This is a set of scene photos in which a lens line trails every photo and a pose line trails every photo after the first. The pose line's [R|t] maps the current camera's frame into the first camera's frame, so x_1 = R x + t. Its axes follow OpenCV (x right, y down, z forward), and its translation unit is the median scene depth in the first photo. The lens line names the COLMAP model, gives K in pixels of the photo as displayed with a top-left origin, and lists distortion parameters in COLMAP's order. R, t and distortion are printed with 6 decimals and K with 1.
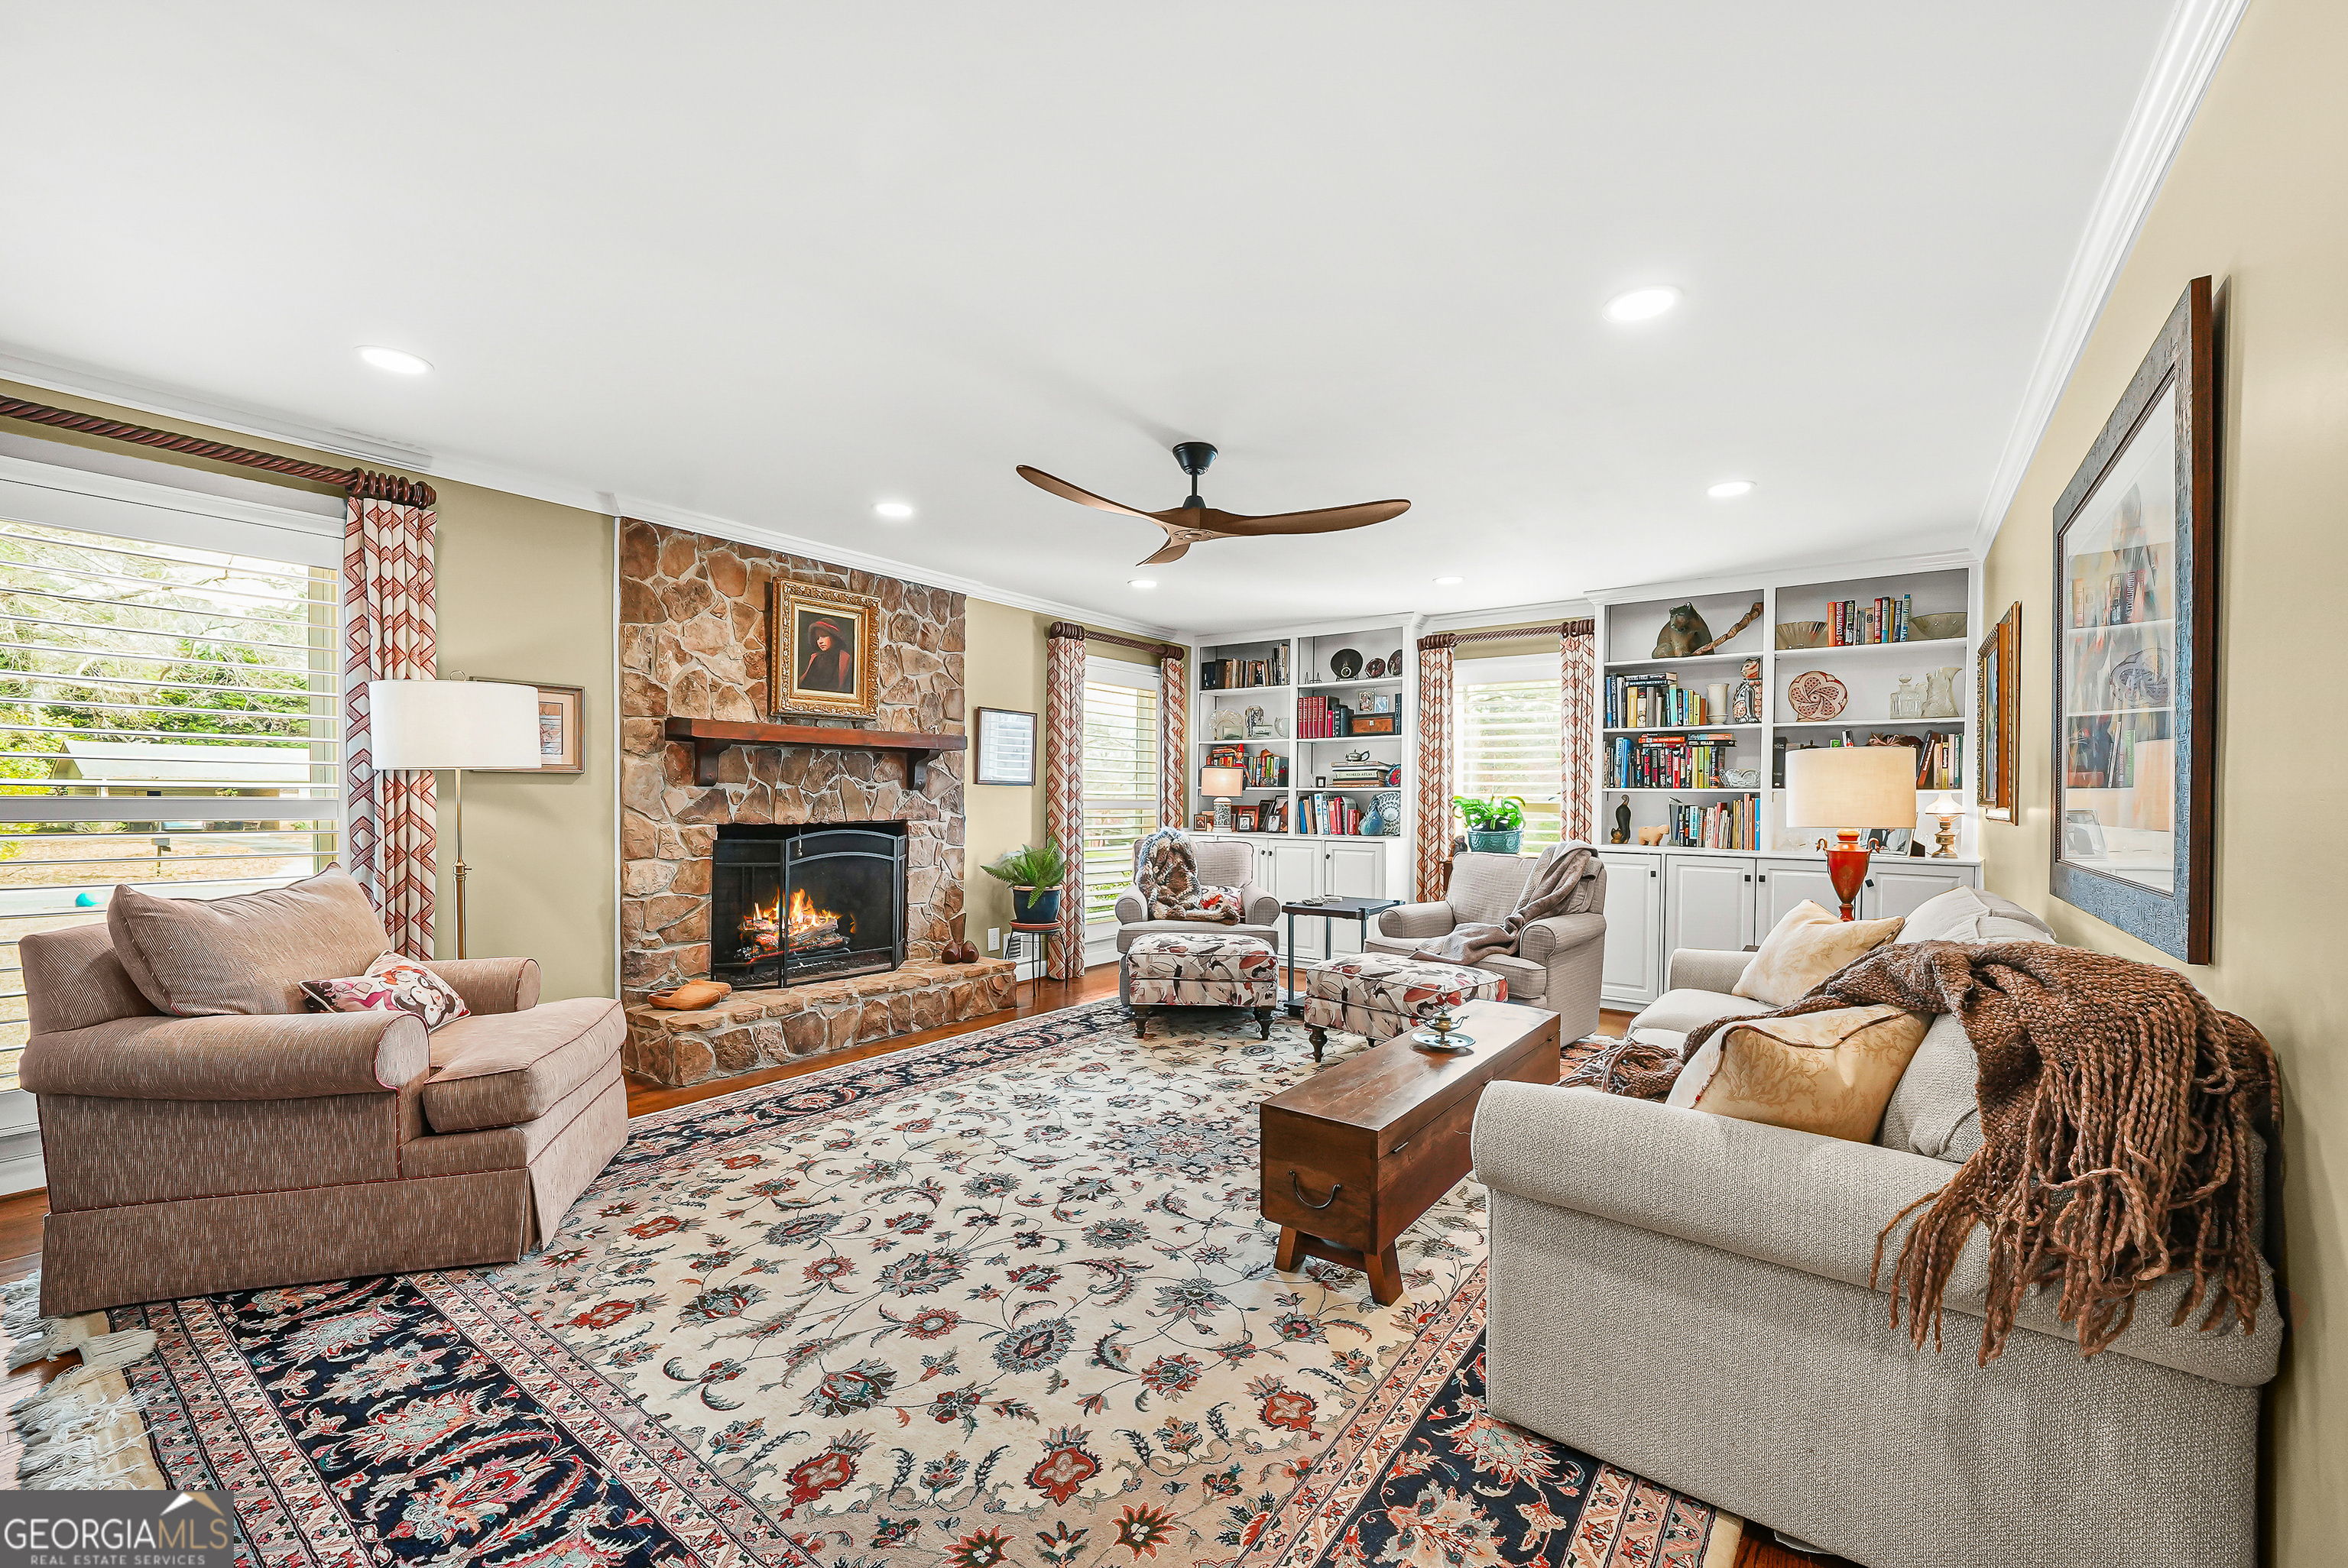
lens RADIAL K [[933.2, 0, 1174.0], [0, 933.2, 784.0], [0, 0, 1]] dist [-0.001504, -0.000219]
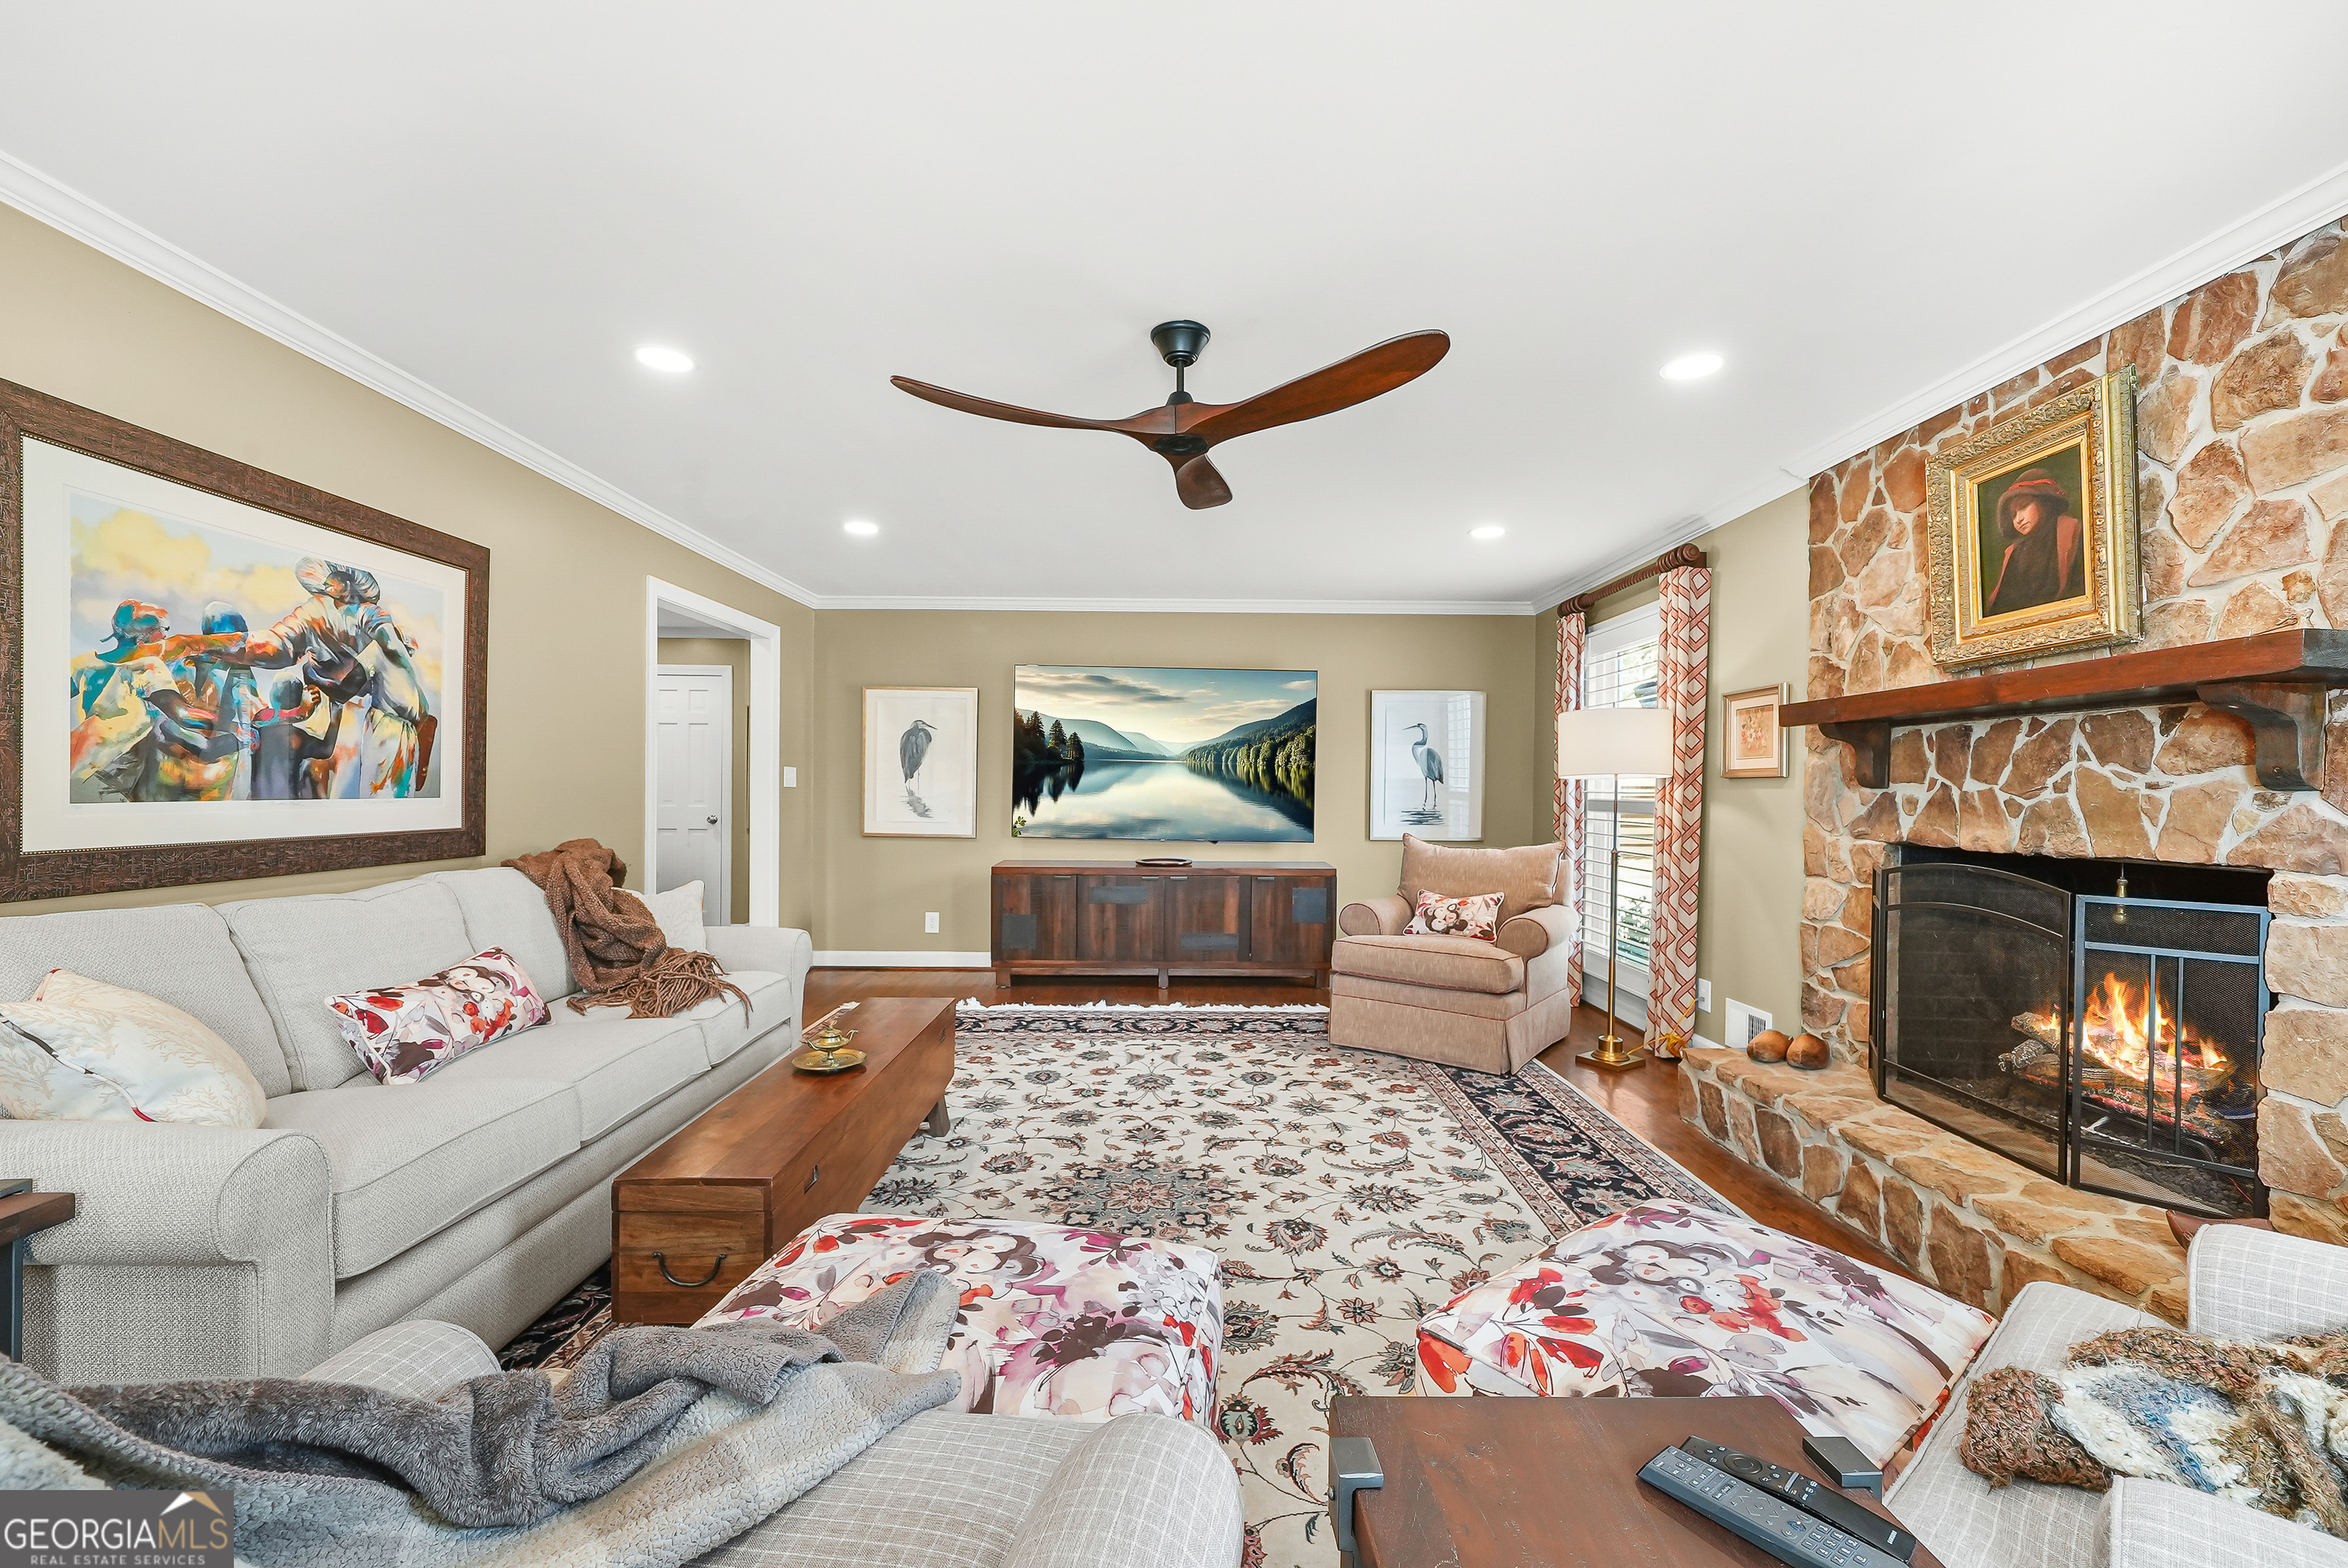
lens RADIAL K [[933.2, 0, 1174.0], [0, 933.2, 784.0], [0, 0, 1]] dist [-0.001504, -0.000219]
pose [[-0.796725, -0.017531, -0.604088, 0.432819], [-0.007368, 0.999787, -0.019297, 0.019949], [0.604298, -0.010924, -0.796684, 1.452054]]
